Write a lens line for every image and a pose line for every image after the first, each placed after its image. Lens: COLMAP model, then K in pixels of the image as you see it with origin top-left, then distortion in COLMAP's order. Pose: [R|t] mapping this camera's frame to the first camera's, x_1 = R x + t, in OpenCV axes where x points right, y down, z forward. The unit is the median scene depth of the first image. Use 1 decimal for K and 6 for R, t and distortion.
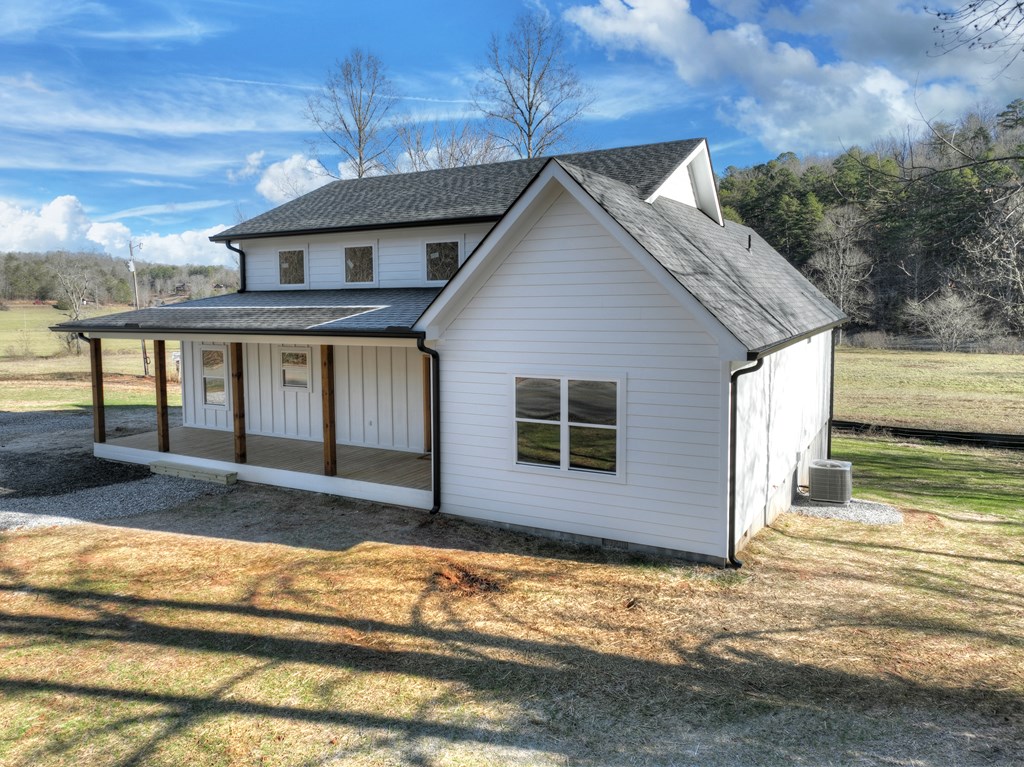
lens RADIAL K [[722.1, 0, 512.0], [0, 722.1, 383.5], [0, 0, 1]] dist [0.003001, 0.006130]
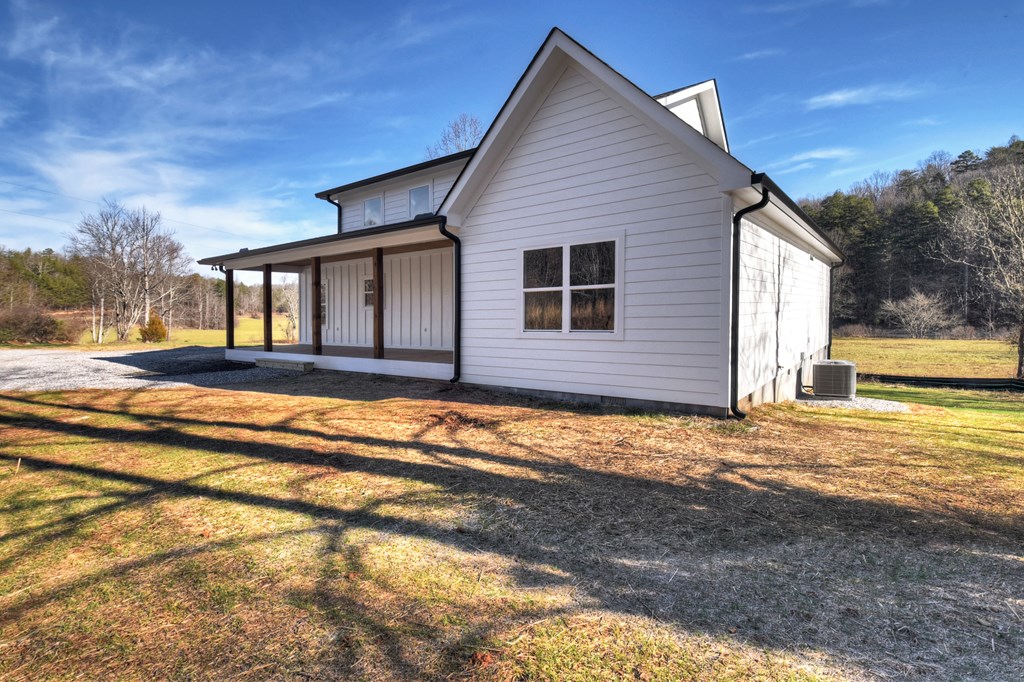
lens RADIAL K [[486.8, 0, 511.5], [0, 486.8, 363.5], [0, 0, 1]] dist [0.026766, -0.039201]
pose [[0.989525, 0.008018, -0.144136, 0.095704], [-0.010920, 0.999753, -0.019352, 0.177916], [0.143945, 0.020723, 0.989369, 0.287778]]
